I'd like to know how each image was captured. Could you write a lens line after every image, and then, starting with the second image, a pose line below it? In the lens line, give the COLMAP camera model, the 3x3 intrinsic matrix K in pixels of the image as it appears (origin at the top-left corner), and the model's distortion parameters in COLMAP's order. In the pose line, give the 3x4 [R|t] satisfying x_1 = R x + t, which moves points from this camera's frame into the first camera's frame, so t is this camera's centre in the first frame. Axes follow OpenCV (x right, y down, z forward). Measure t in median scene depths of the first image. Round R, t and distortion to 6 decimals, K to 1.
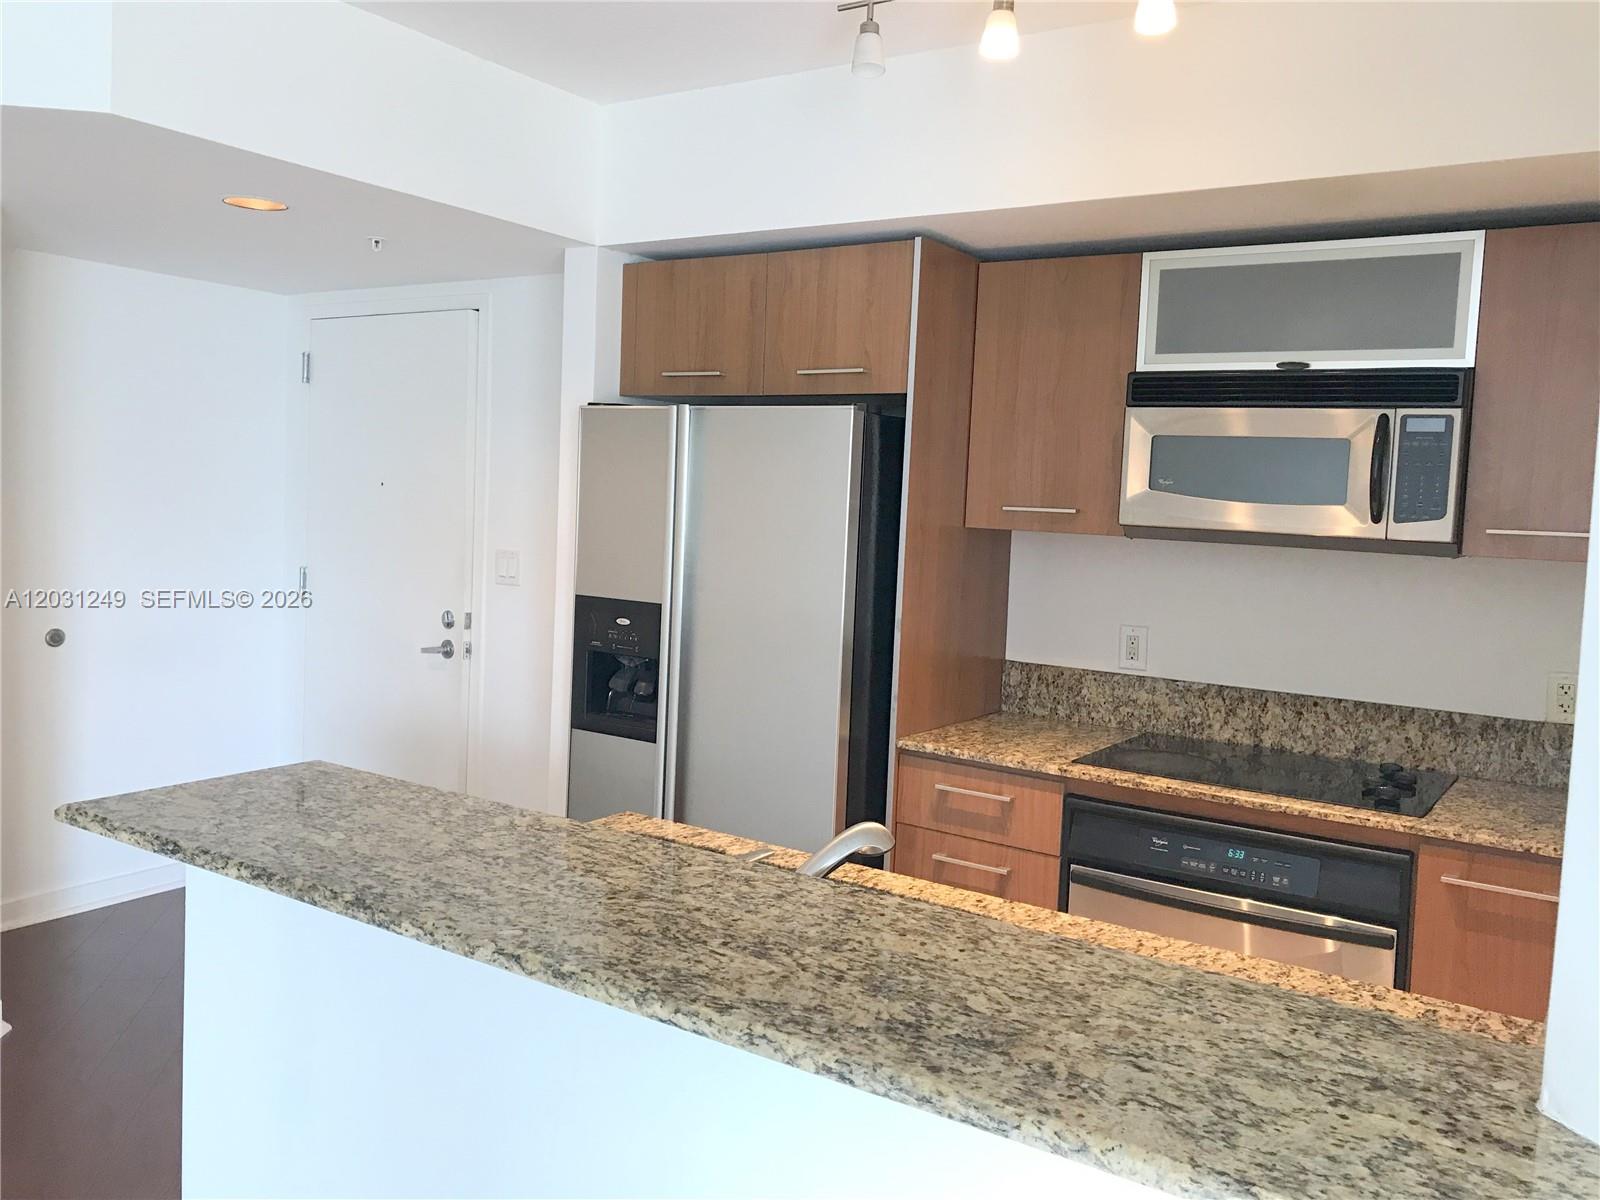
lens RADIAL K [[1294.6, 0, 793.2], [0, 1294.6, 590.0], [0, 0, 1]] dist [0.084376, -0.218204]
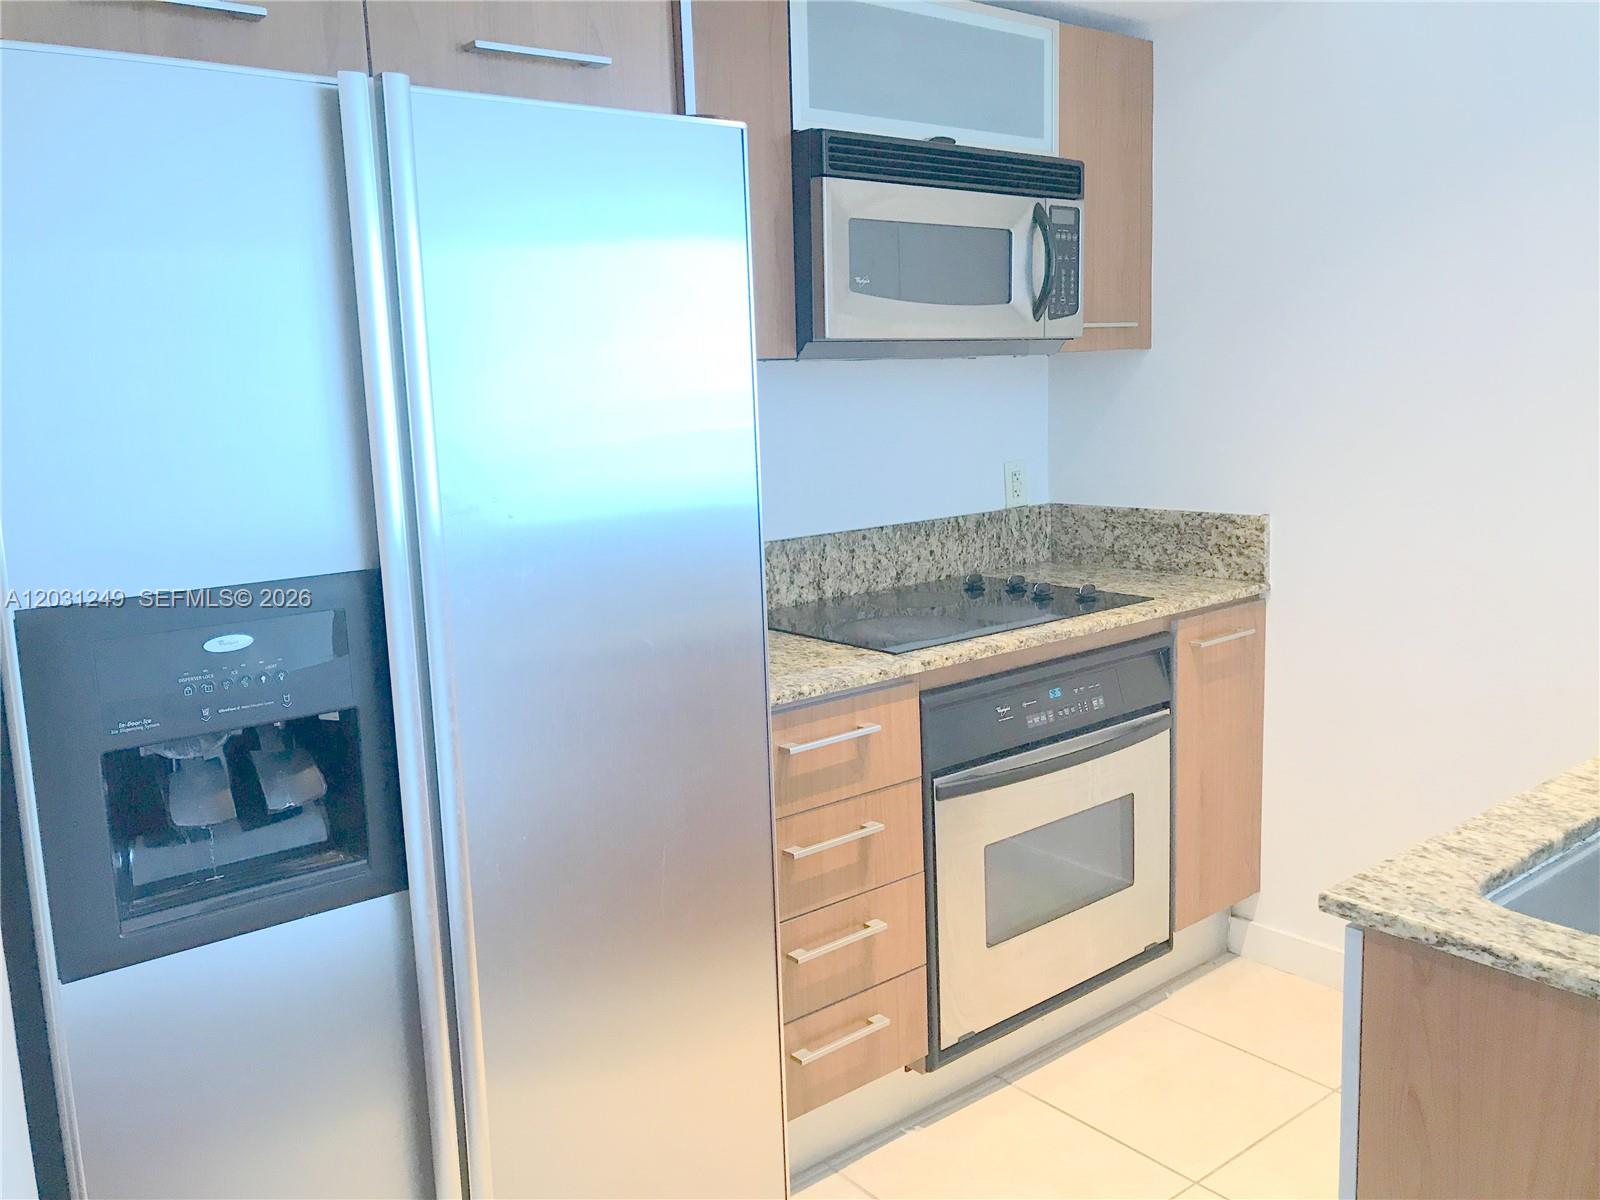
lens RADIAL K [[1294.6, 0, 793.2], [0, 1294.6, 590.0], [0, 0, 1]] dist [0.084376, -0.218204]
pose [[0.297446, -0.203705, 0.932754, -0.484101], [0.122333, 0.977052, 0.174369, -0.042066], [-0.946869, 0.062242, 0.315540, 0.790632]]
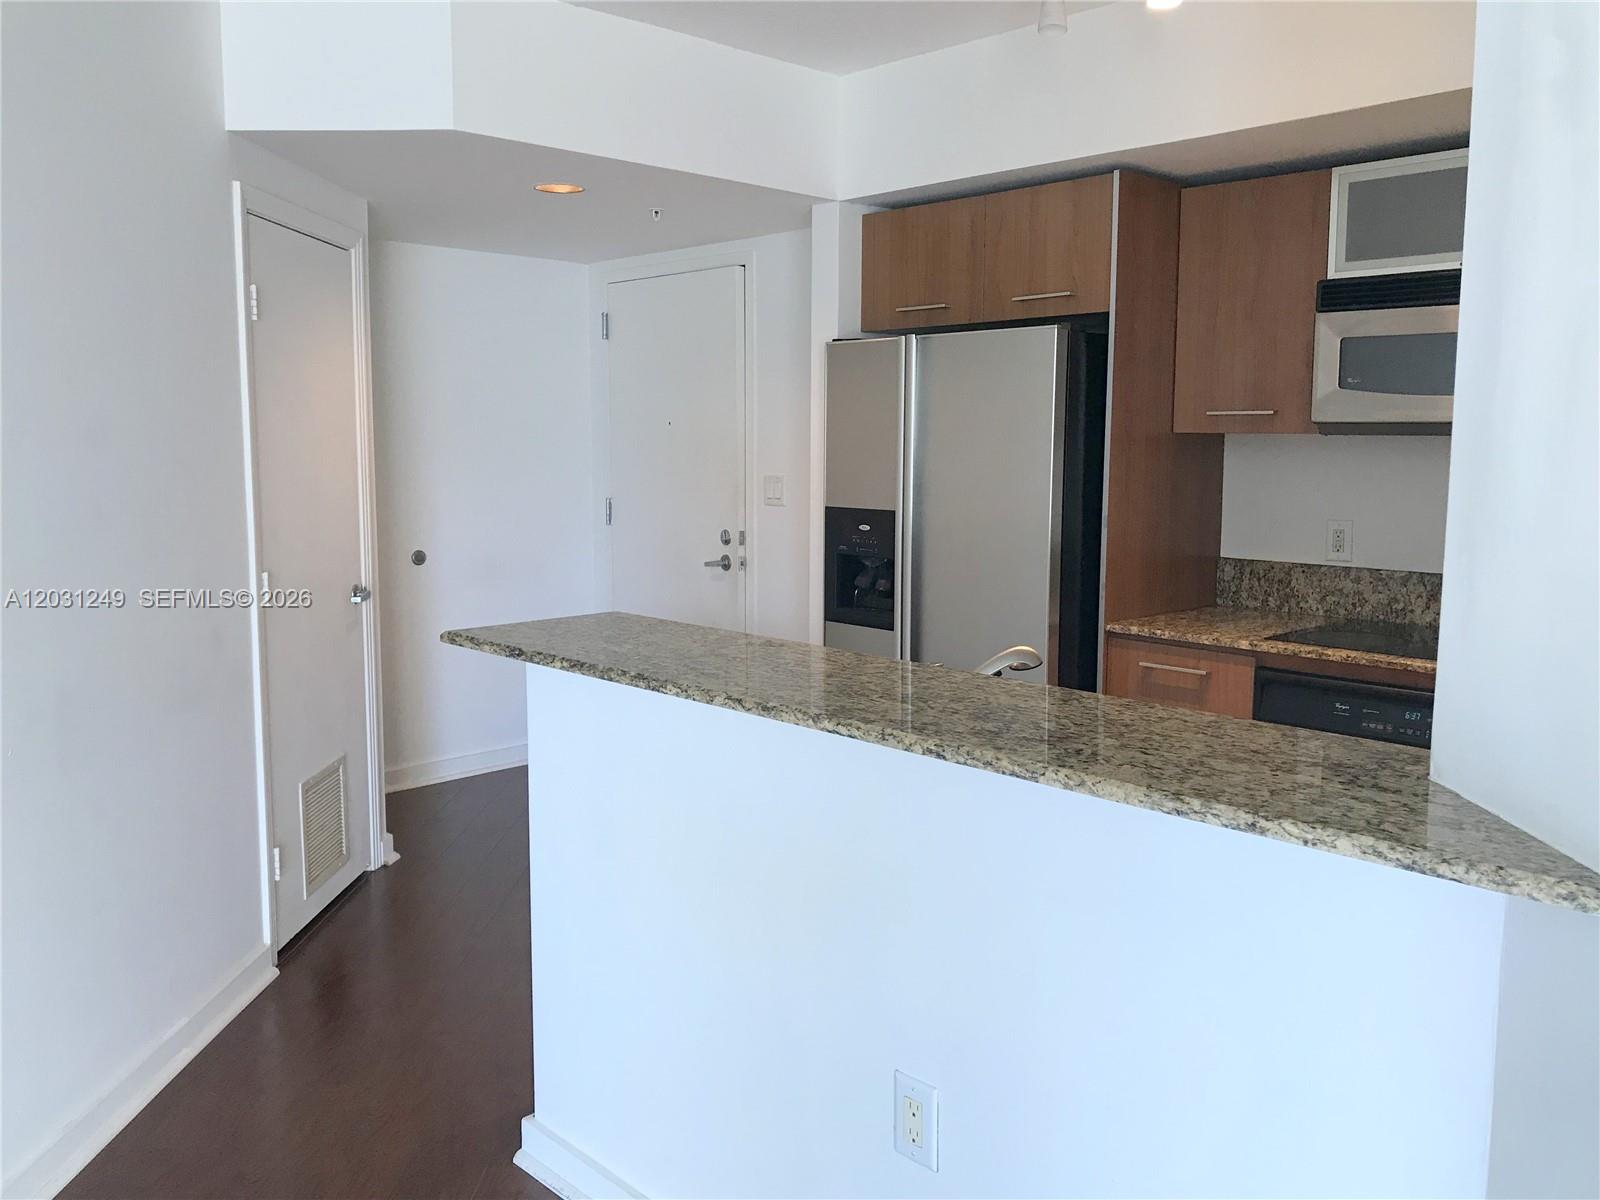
lens RADIAL K [[1294.6, 0, 793.2], [0, 1294.6, 590.0], [0, 0, 1]] dist [0.084376, -0.218204]
pose [[0.975267, -0.012689, -0.220664, 0.067455], [0.021336, 0.999093, 0.036847, 0.040230], [0.219996, -0.040643, 0.974654, -0.160906]]
